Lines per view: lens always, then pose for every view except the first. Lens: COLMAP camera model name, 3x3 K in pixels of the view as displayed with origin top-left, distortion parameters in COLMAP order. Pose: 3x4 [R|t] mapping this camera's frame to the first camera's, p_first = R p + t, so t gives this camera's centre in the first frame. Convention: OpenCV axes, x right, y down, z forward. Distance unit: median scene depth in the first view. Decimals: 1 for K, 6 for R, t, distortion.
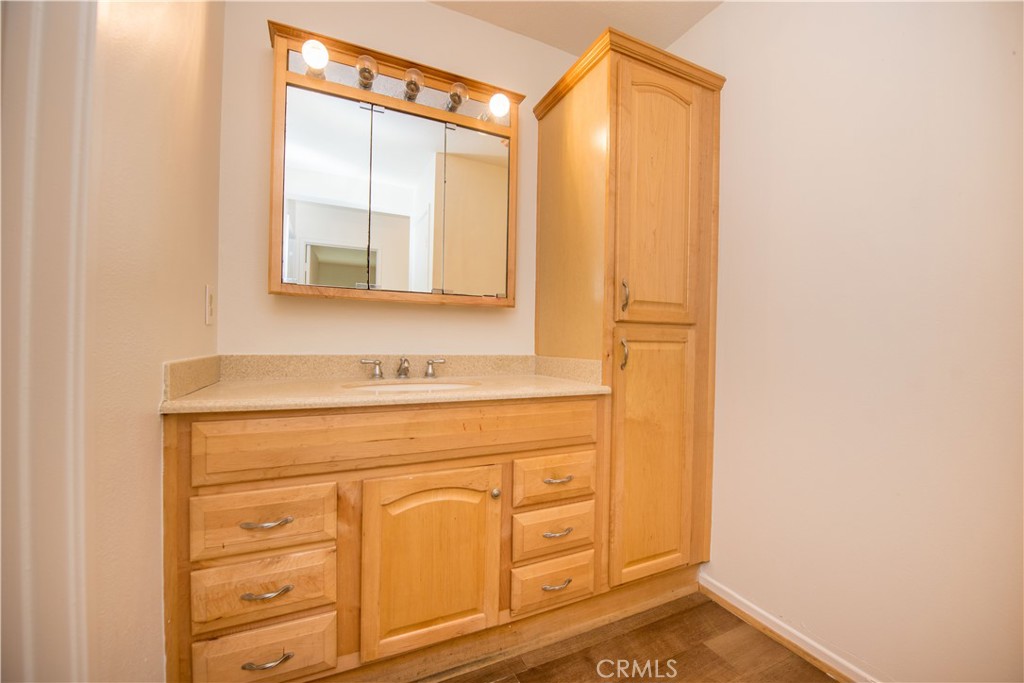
lens RADIAL K [[407.3, 0, 513.2], [0, 407.3, 344.0], [0, 0, 1]] dist [-0.017847, -0.002240]
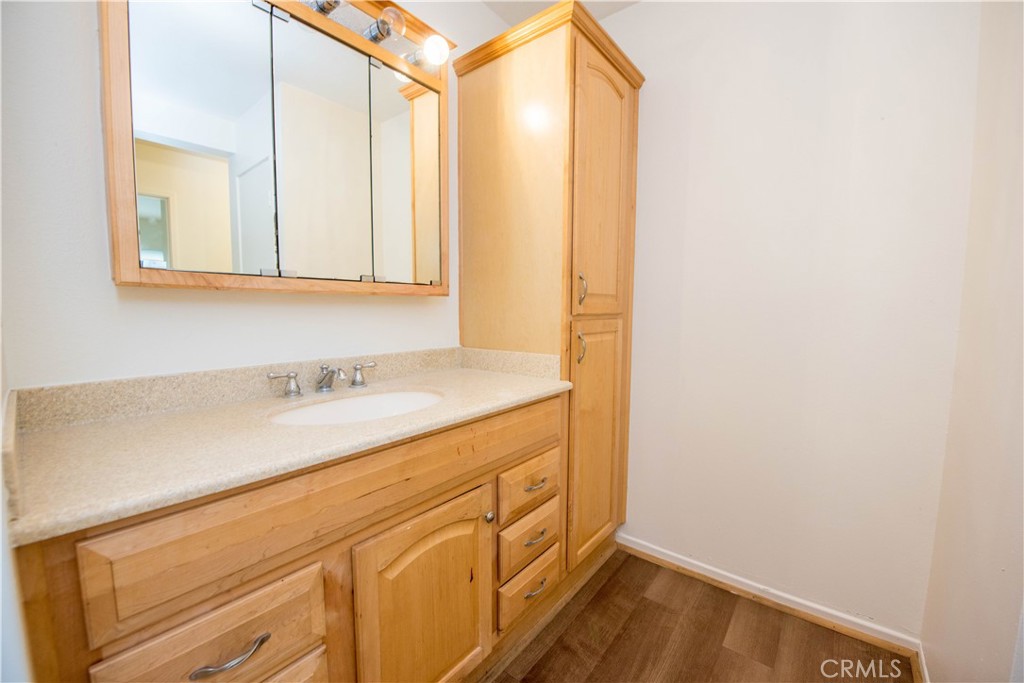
lens RADIAL K [[407.3, 0, 513.2], [0, 407.3, 344.0], [0, 0, 1]] dist [-0.017847, -0.002240]
pose [[0.898421, -0.051705, 0.436081, -0.315694], [0.013942, 0.995902, 0.089358, -0.077699], [-0.438914, -0.074201, 0.895460, 0.178109]]
